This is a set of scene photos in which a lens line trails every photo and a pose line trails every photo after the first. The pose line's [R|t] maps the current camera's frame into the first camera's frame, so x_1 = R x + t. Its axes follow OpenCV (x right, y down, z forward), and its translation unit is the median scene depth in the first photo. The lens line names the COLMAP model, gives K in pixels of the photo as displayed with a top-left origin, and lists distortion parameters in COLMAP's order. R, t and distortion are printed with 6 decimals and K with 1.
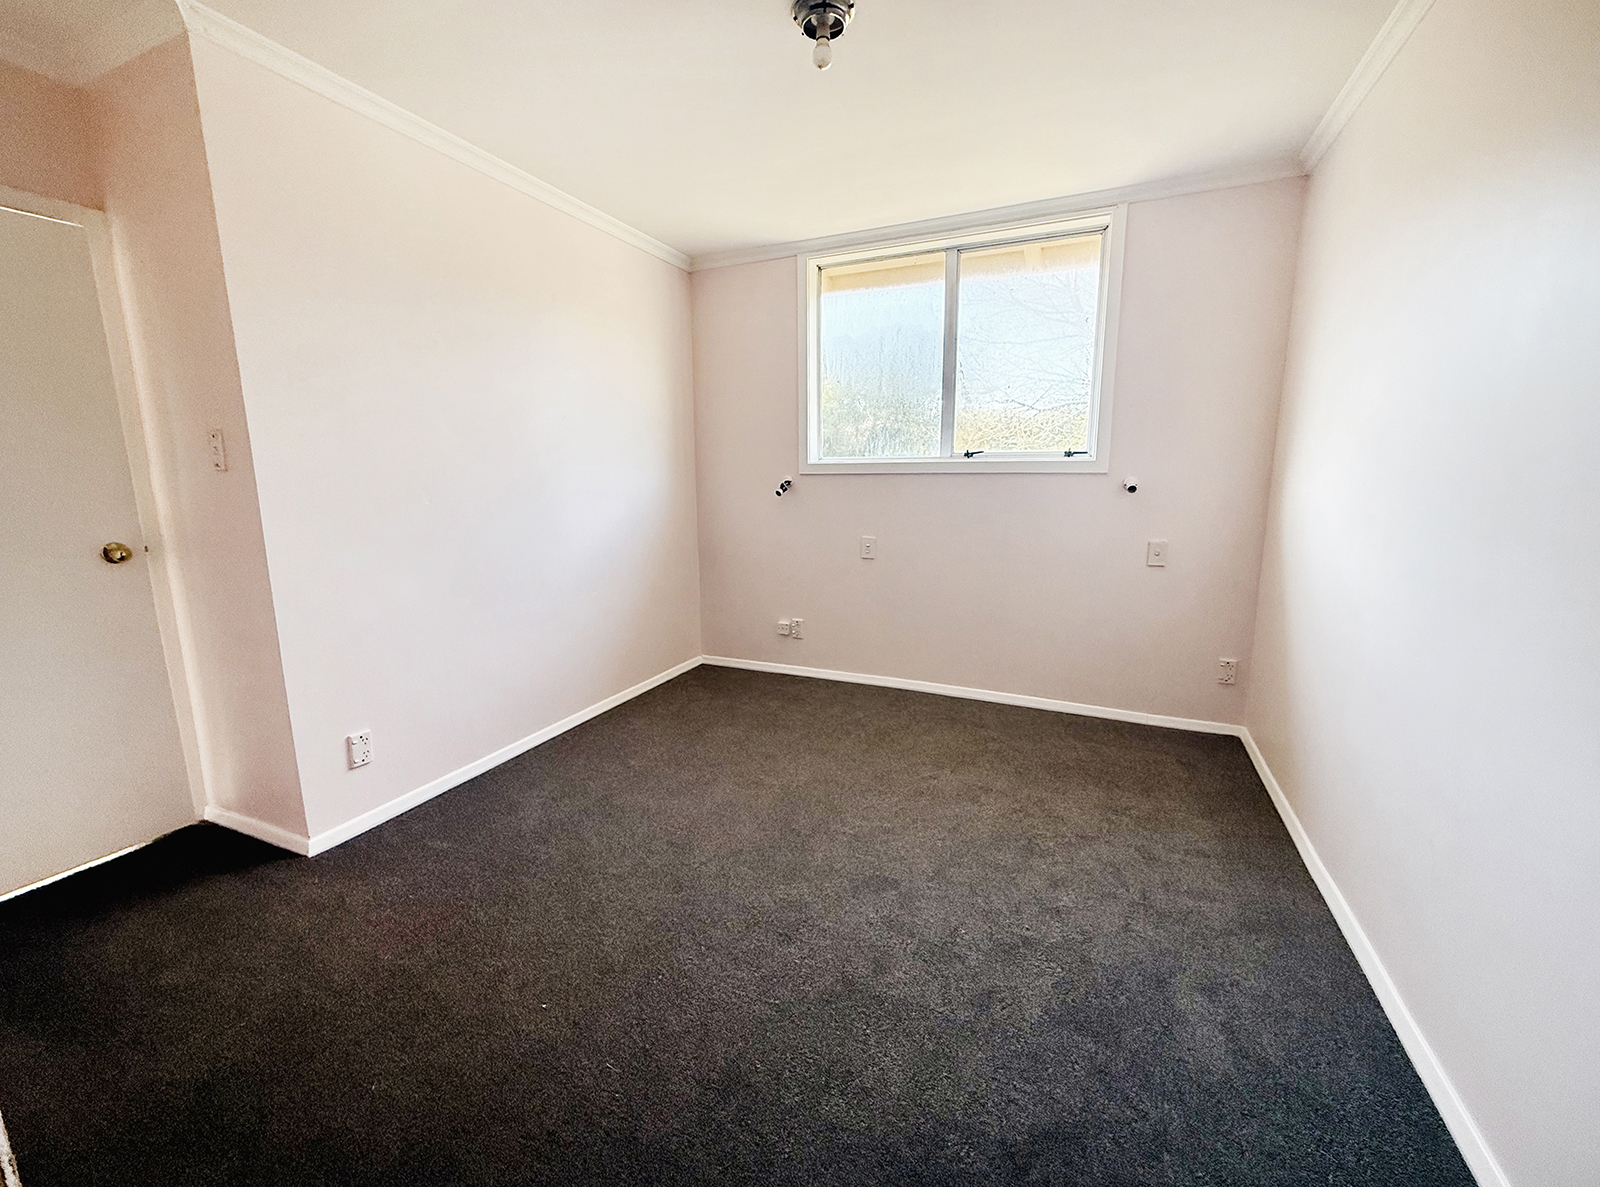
lens RADIAL K [[643.9, 0, 800.0], [0, 643.9, 593.5], [0, 0, 1]] dist [-0.003309, -0.000157]
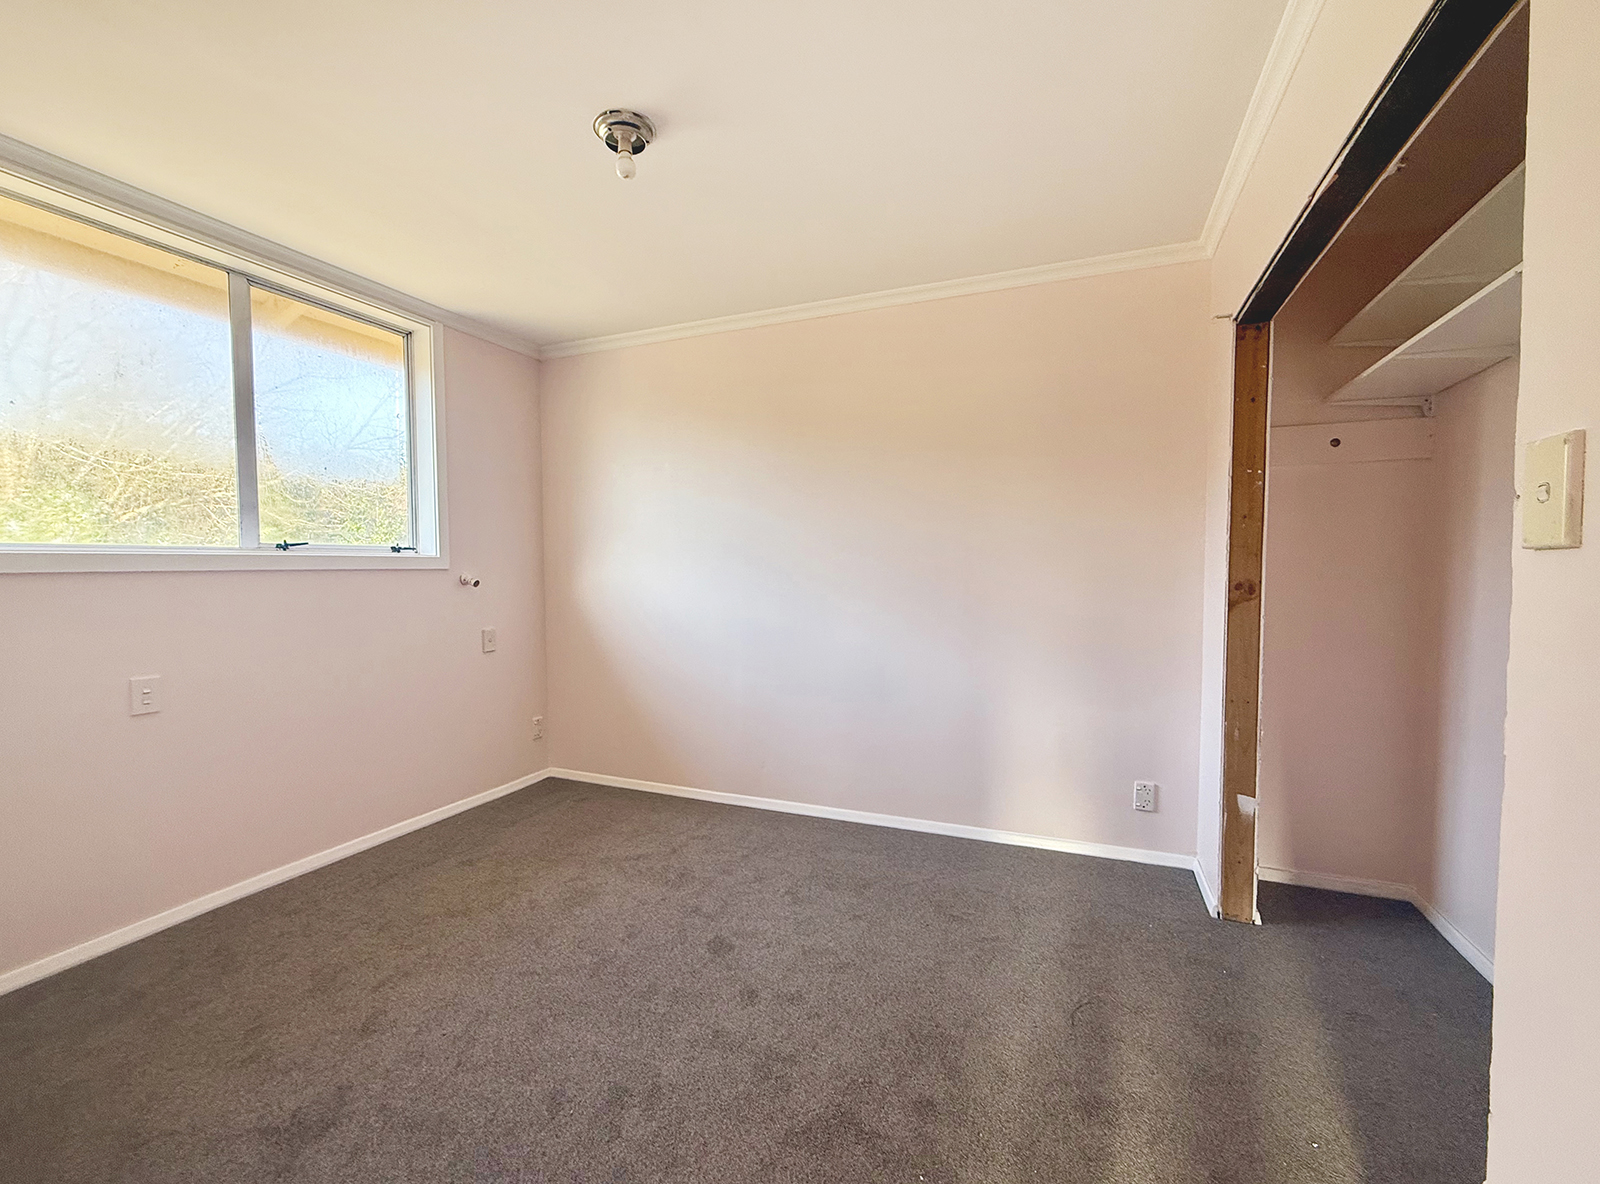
lens RADIAL K [[643.9, 0, 800.0], [0, 643.9, 592.0], [0, 0, 1]] dist [-0.000150, -0.000006]
pose [[-0.002253, -0.039131, 0.999232, -0.526248], [0.187456, 0.981504, 0.038859, -0.082141], [-0.982270, 0.187400, 0.005124, 0.428876]]
